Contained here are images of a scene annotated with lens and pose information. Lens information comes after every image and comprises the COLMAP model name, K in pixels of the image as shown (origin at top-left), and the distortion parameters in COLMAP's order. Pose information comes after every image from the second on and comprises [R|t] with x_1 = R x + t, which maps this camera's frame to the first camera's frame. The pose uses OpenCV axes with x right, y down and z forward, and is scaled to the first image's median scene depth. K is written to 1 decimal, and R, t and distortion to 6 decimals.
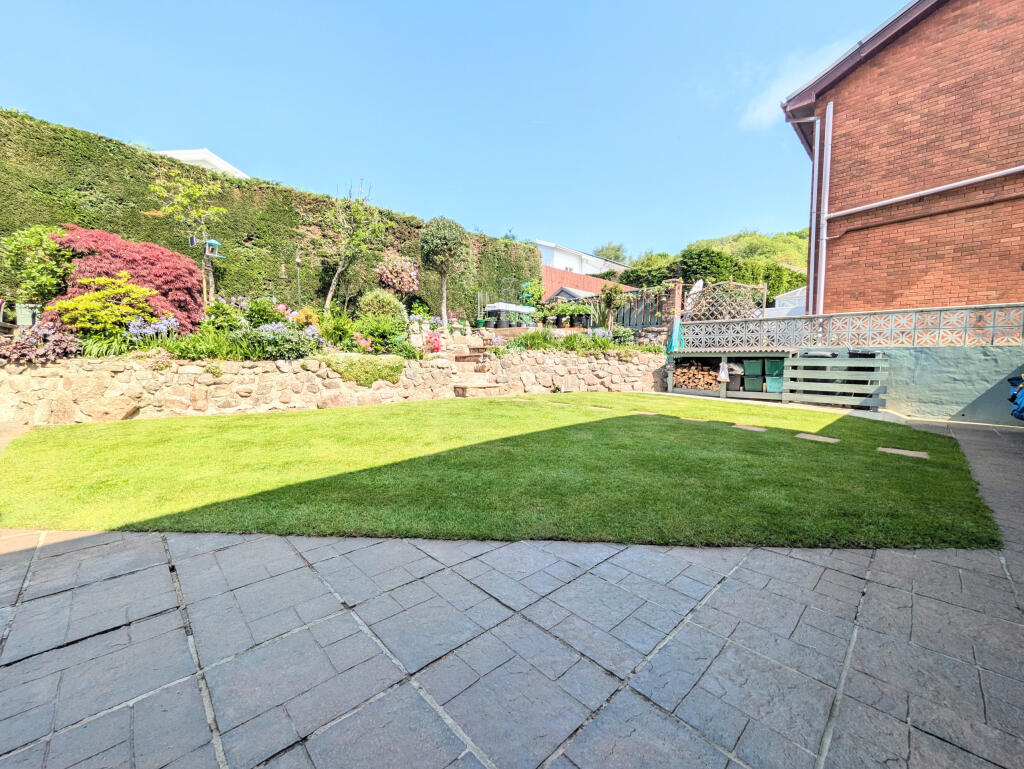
lens RADIAL K [[401.6, 0, 514.3], [0, 401.6, 385.7], [0, 0, 1]] dist [-0.000676, -0.000216]
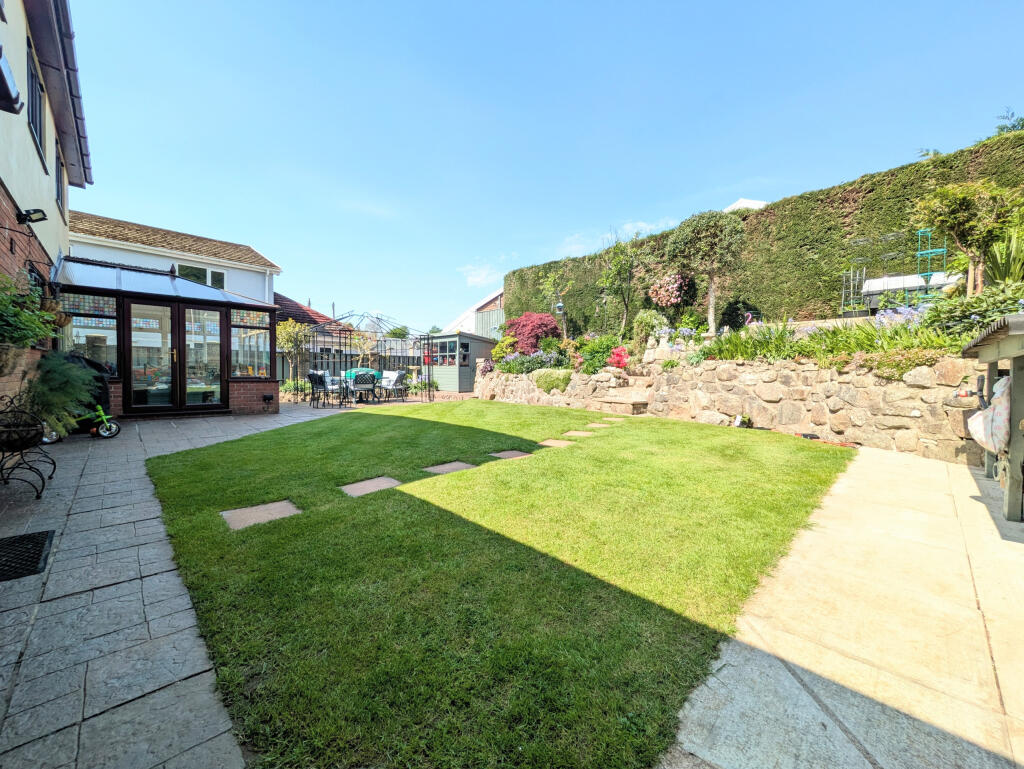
lens RADIAL K [[401.6, 0, 514.3], [0, 401.6, 385.7], [0, 0, 1]] dist [-0.000676, -0.000216]
pose [[0.009494, 0.021505, -0.999724, 0.759558], [-0.085219, 0.996149, 0.020619, -0.030789], [0.996317, 0.084999, 0.011290, 0.677692]]
